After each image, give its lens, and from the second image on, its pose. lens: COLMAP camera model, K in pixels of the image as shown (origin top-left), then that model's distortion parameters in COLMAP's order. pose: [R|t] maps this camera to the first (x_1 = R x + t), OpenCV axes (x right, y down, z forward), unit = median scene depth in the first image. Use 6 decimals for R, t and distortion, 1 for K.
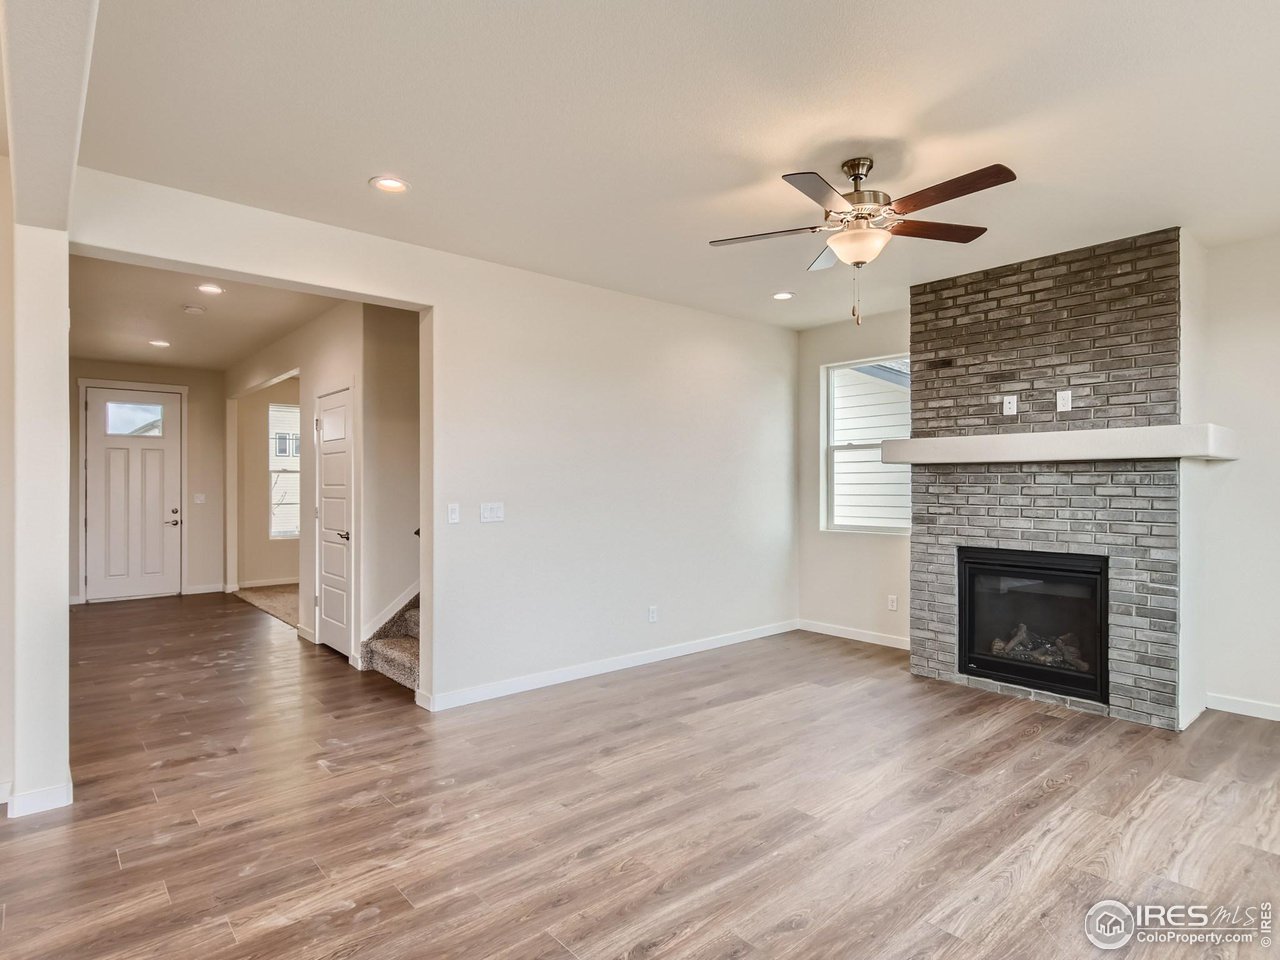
lens RADIAL K [[692.5, 0, 643.7], [0, 692.5, 481.6], [0, 0, 1]] dist [0.001403, -0.000606]
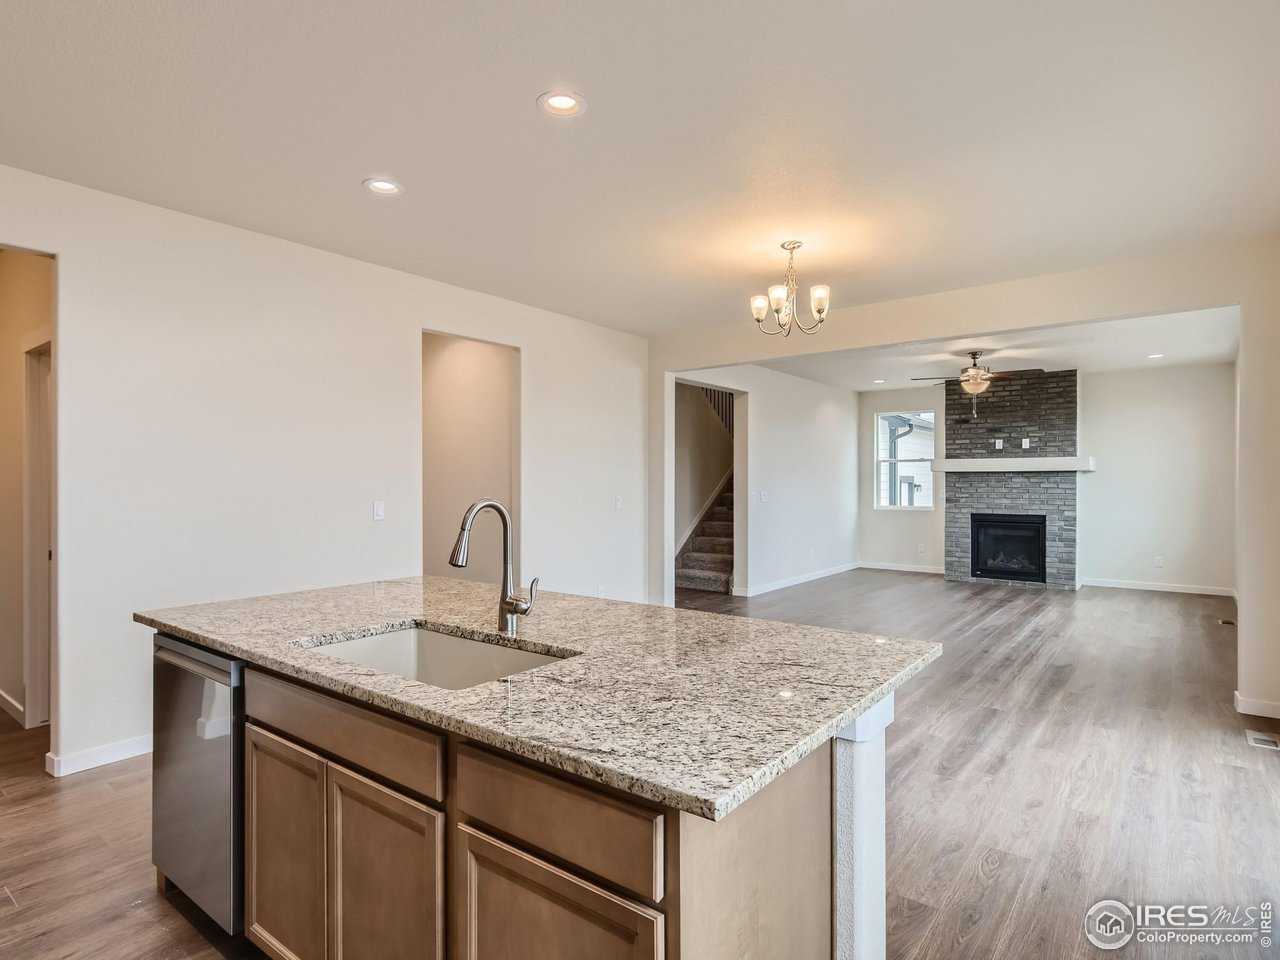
lens RADIAL K [[692.5, 0, 637.1], [0, 692.5, 481.6], [0, 0, 1]] dist [0.001403, -0.000606]
pose [[0.982972, 0.001439, 0.183748, -0.958019], [-0.002011, 0.999994, 0.002924, -0.002549], [-0.183742, -0.003244, 0.982969, -0.875110]]
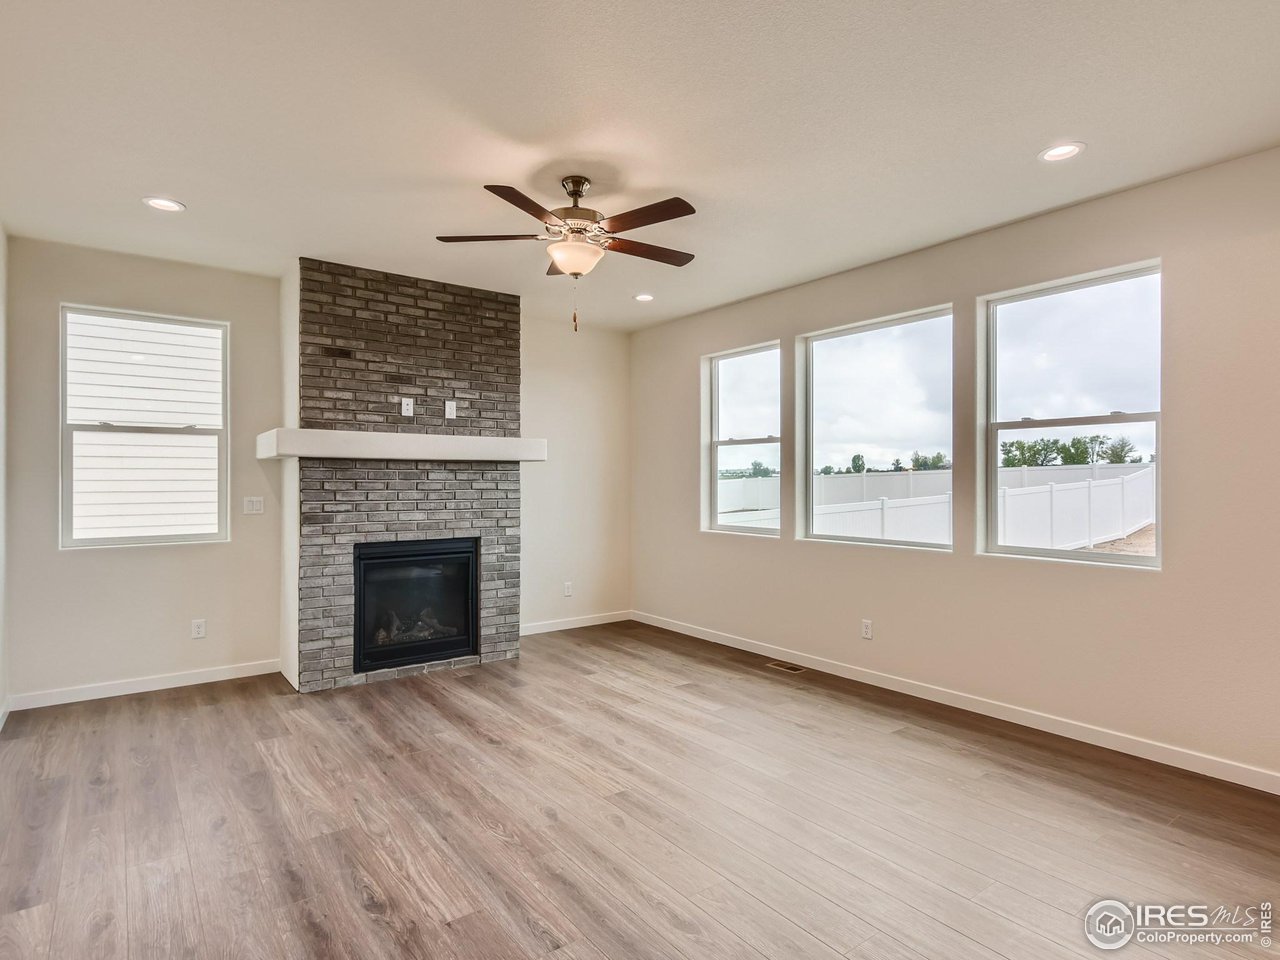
lens RADIAL K [[692.5, 0, 633.4], [0, 692.5, 476.4], [0, 0, 1]] dist [0.001403, -0.000606]
pose [[0.080709, 0.004101, 0.996729, -0.542246], [-0.004479, 0.999983, -0.003751, 0.000302], [-0.996728, -0.004162, 0.080726, 0.590283]]
